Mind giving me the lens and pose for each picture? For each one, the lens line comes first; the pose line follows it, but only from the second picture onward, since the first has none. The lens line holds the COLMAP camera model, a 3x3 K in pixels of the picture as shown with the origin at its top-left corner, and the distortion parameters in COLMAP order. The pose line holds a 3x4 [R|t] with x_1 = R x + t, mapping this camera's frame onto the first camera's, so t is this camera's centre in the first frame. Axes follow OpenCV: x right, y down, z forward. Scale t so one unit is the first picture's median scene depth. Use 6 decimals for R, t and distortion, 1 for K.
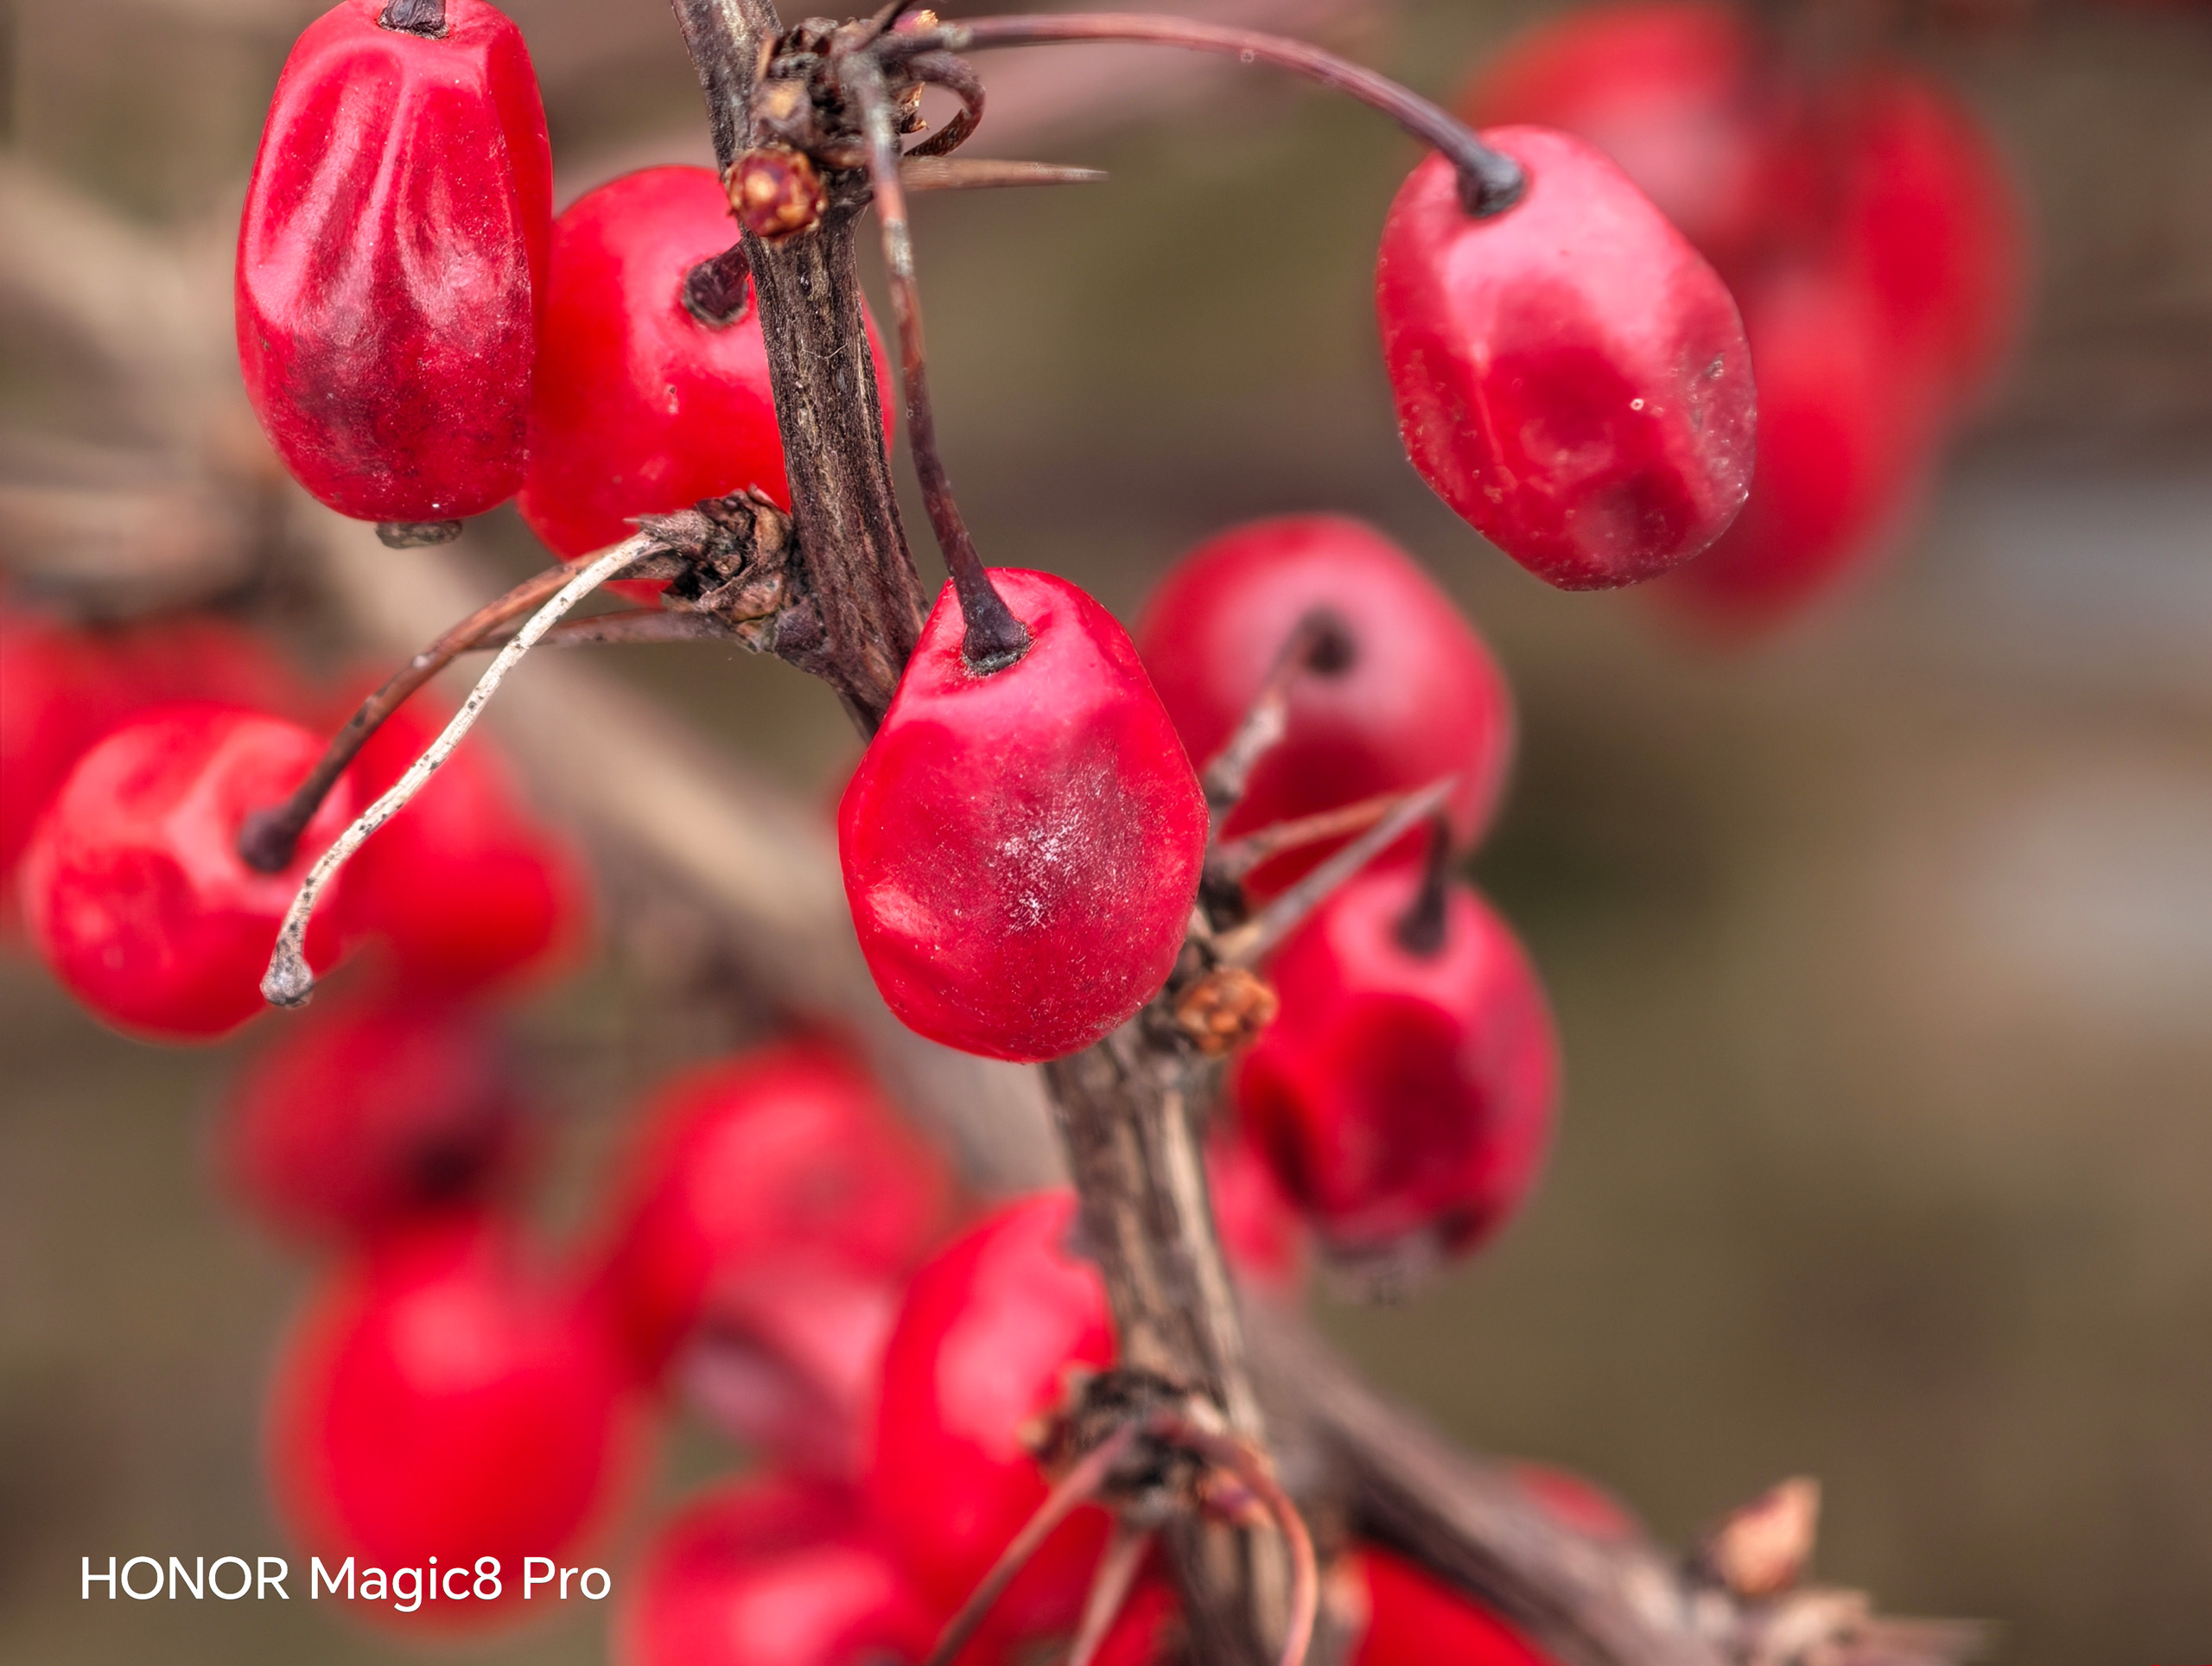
lens RADIAL K [[14945.1, 0, 1104.2], [0, 14945.1, 831.8], [0, 0, 1]] dist [-0.282564, 0.000000]
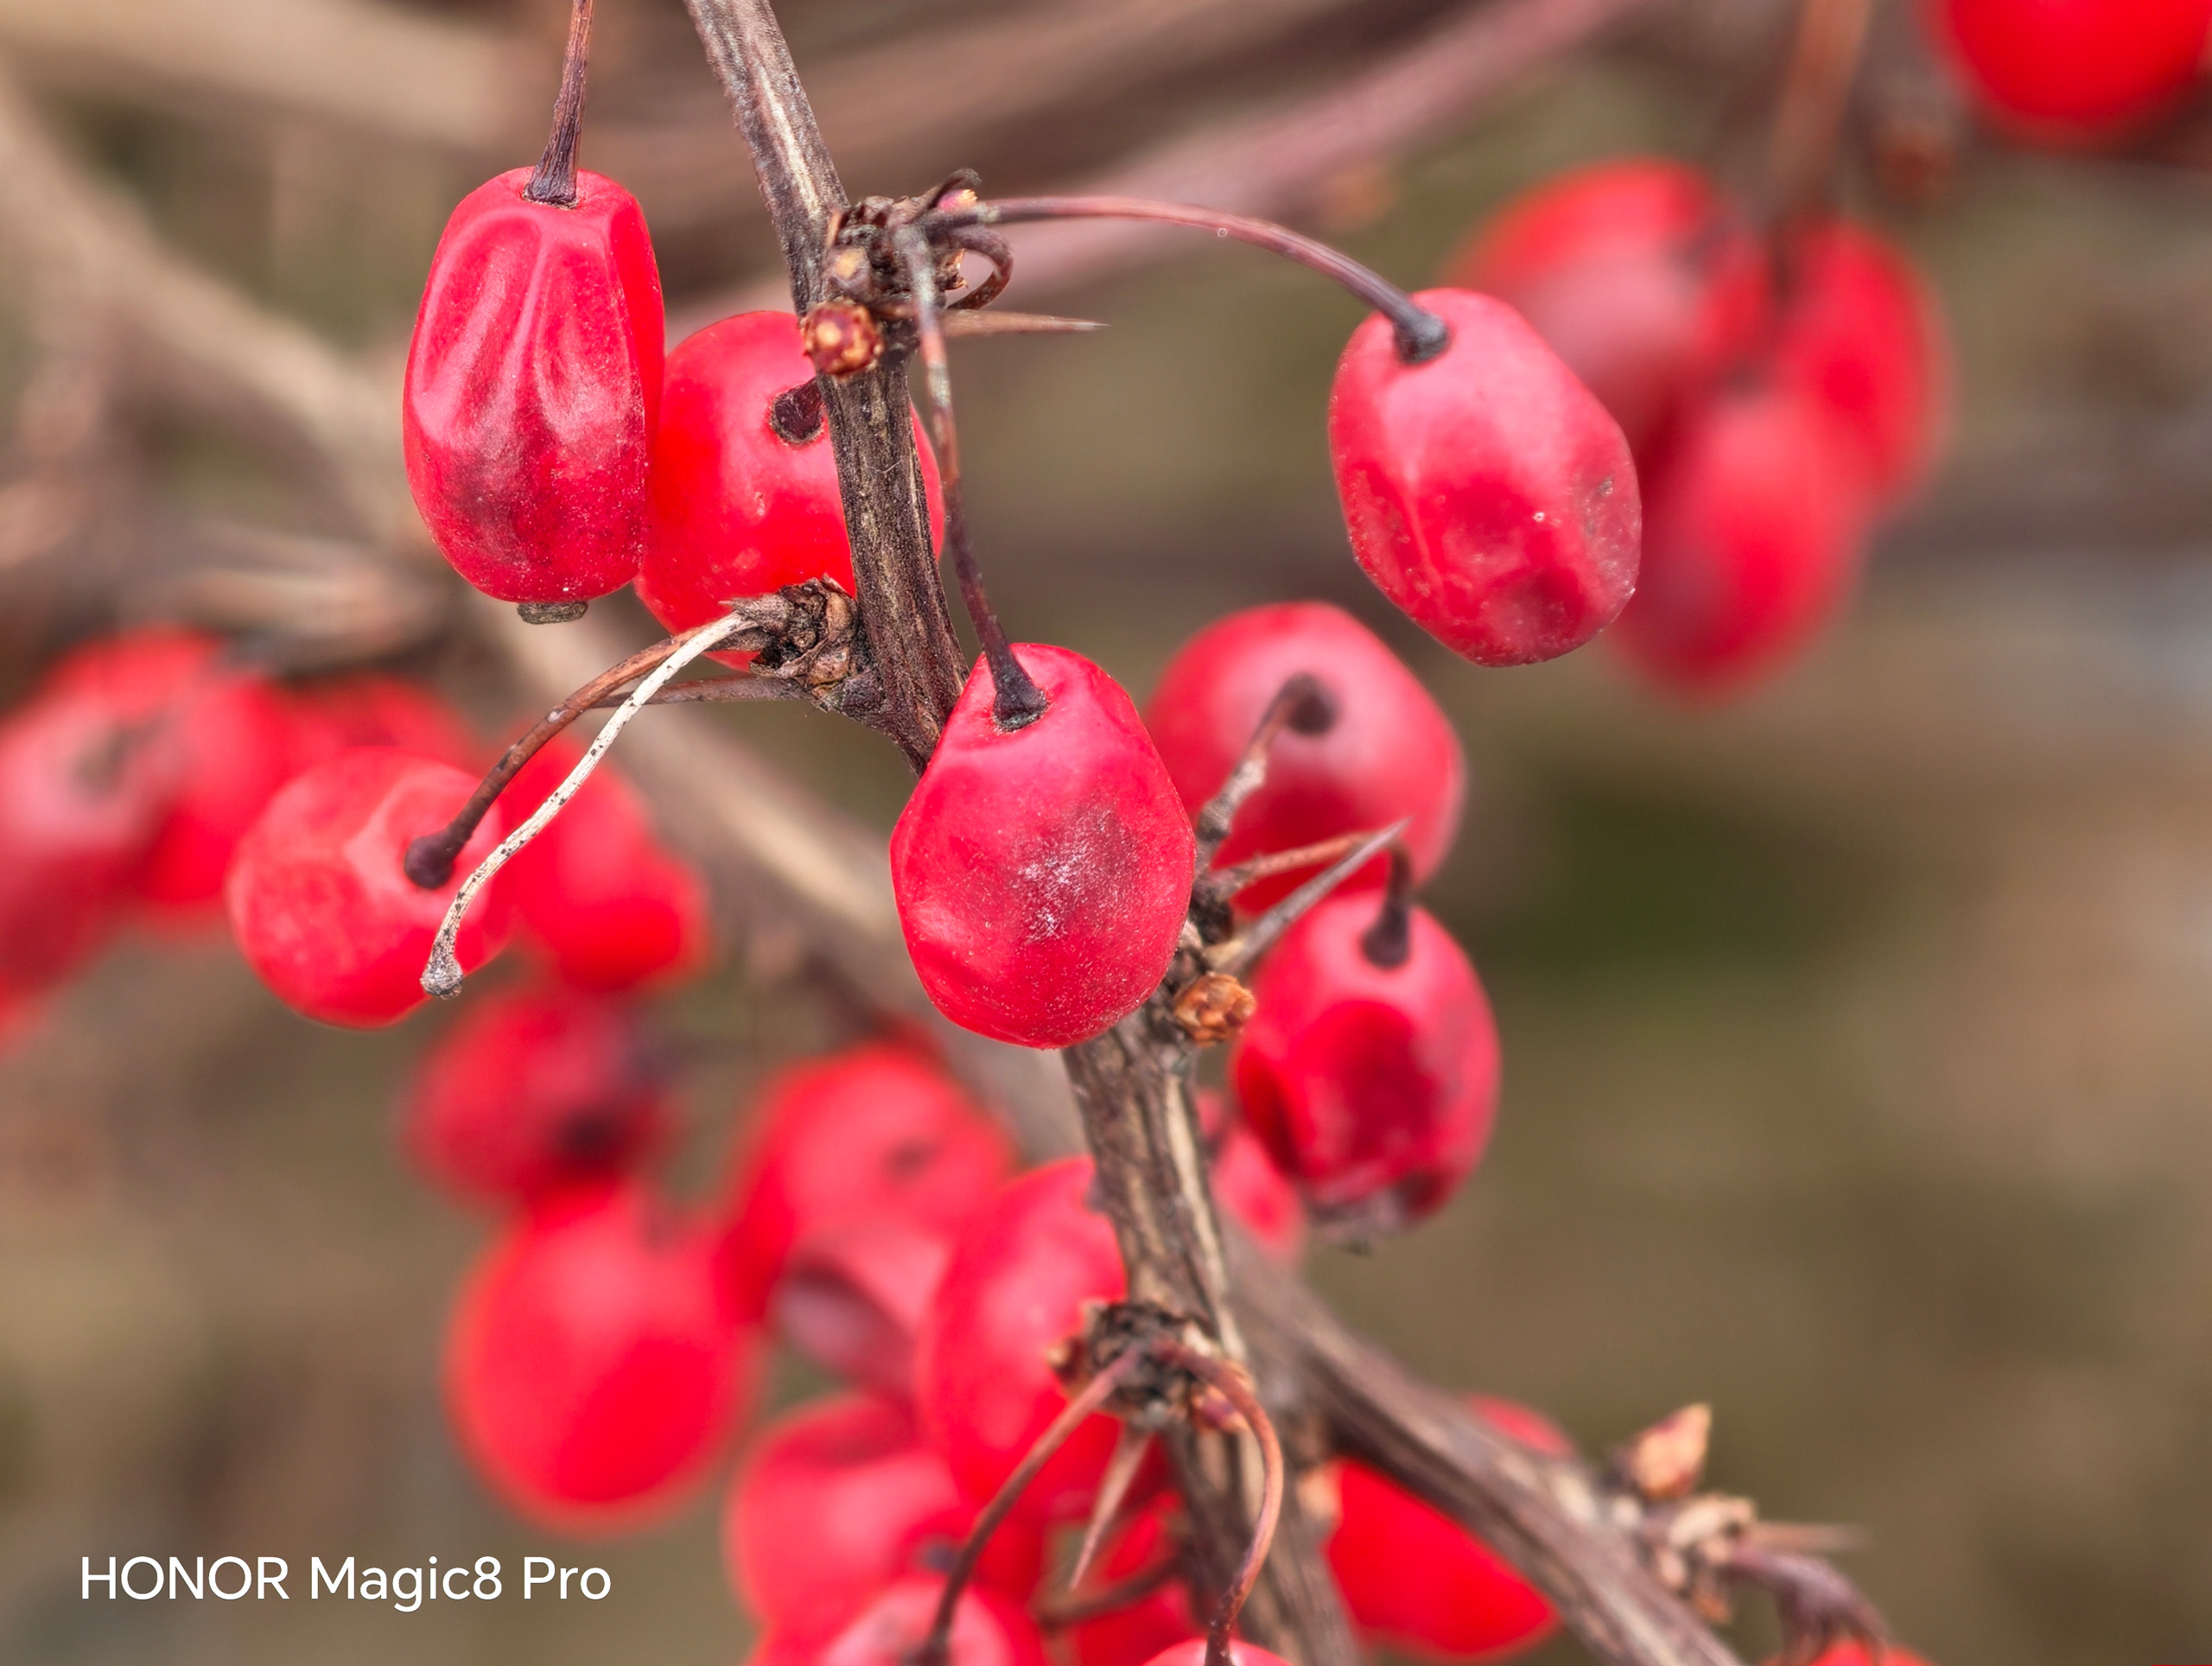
lens RADIAL K [[14945.1, 0, 1107.5], [0, 14945.1, 834.0], [0, 0, 1]] dist [-0.282564, 0.000000]
pose [[0.999788, 0.009006, -0.018534, 0.022519], [-0.009041, 0.999958, -0.001766, 0.000009], [0.018517, 0.001933, 0.999827, -0.224317]]
